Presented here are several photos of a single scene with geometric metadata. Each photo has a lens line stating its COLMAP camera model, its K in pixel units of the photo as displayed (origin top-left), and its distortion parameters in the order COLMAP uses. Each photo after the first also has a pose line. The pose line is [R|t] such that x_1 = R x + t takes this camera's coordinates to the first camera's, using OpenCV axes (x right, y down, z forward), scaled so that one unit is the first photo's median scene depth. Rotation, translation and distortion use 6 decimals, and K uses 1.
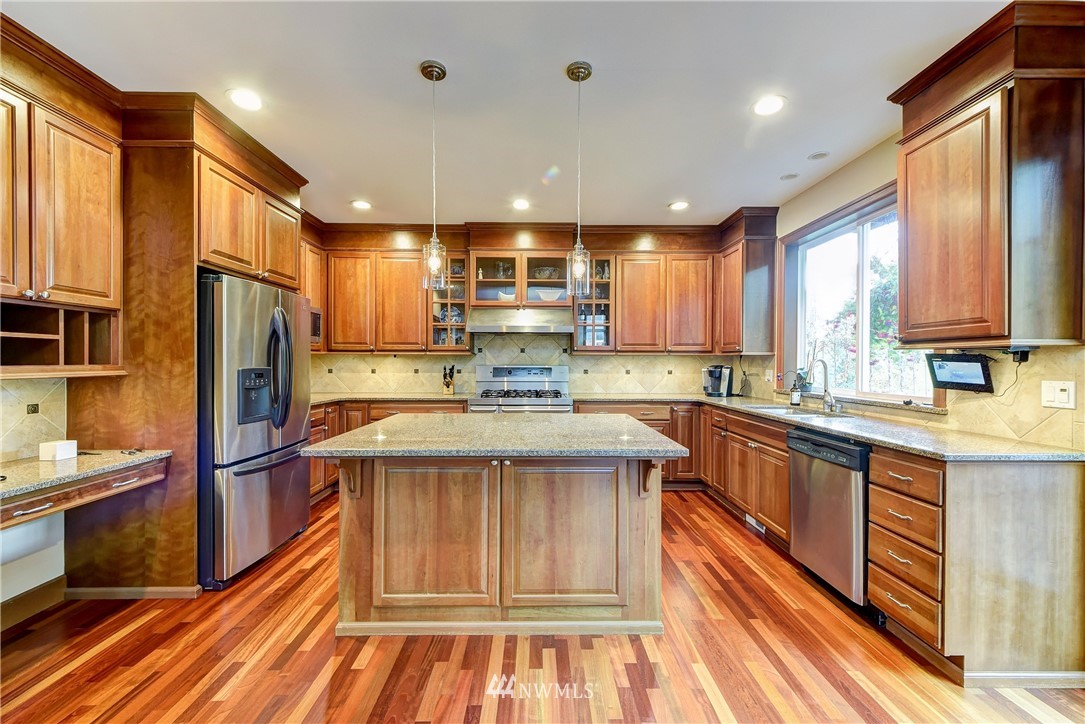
lens RADIAL K [[420.8, 0, 541.3], [0, 420.8, 361.9], [0, 0, 1]] dist [-0.000175, -0.000046]
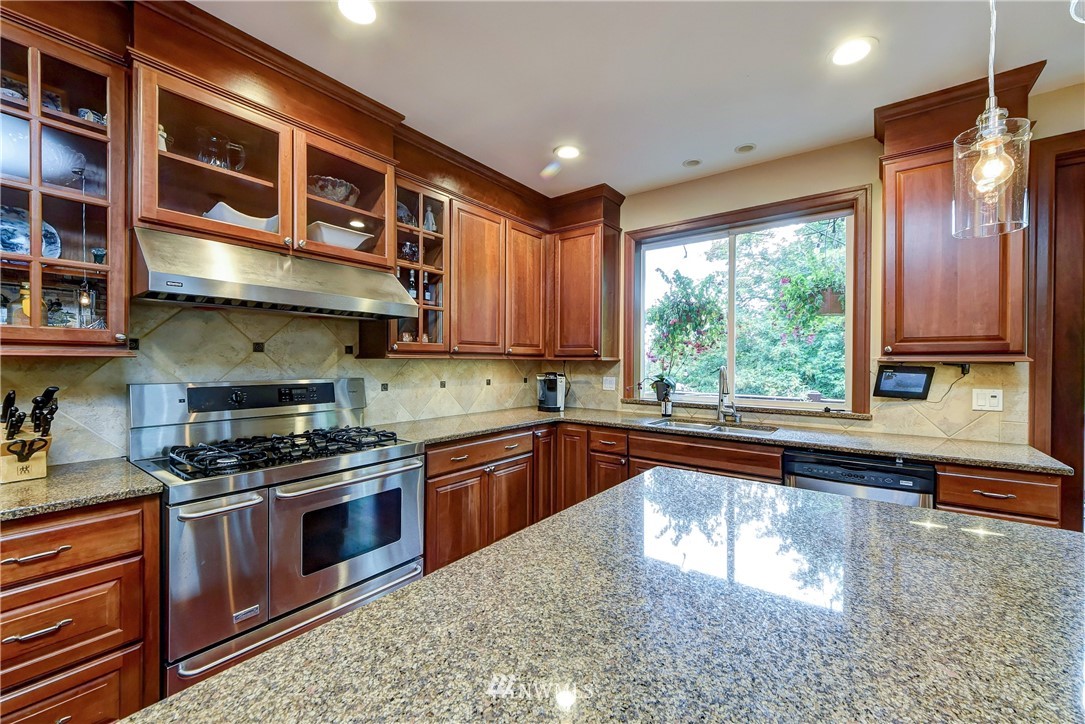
lens RADIAL K [[430.2, 0, 542.3], [0, 430.2, 362.8], [0, 0, 1]] dist [-0.001264, -0.000170]
pose [[0.618563, -0.003103, 0.785729, -0.259704], [-0.002975, 0.999976, 0.006291, -0.016311], [-0.785729, -0.006229, 0.618539, 0.546152]]
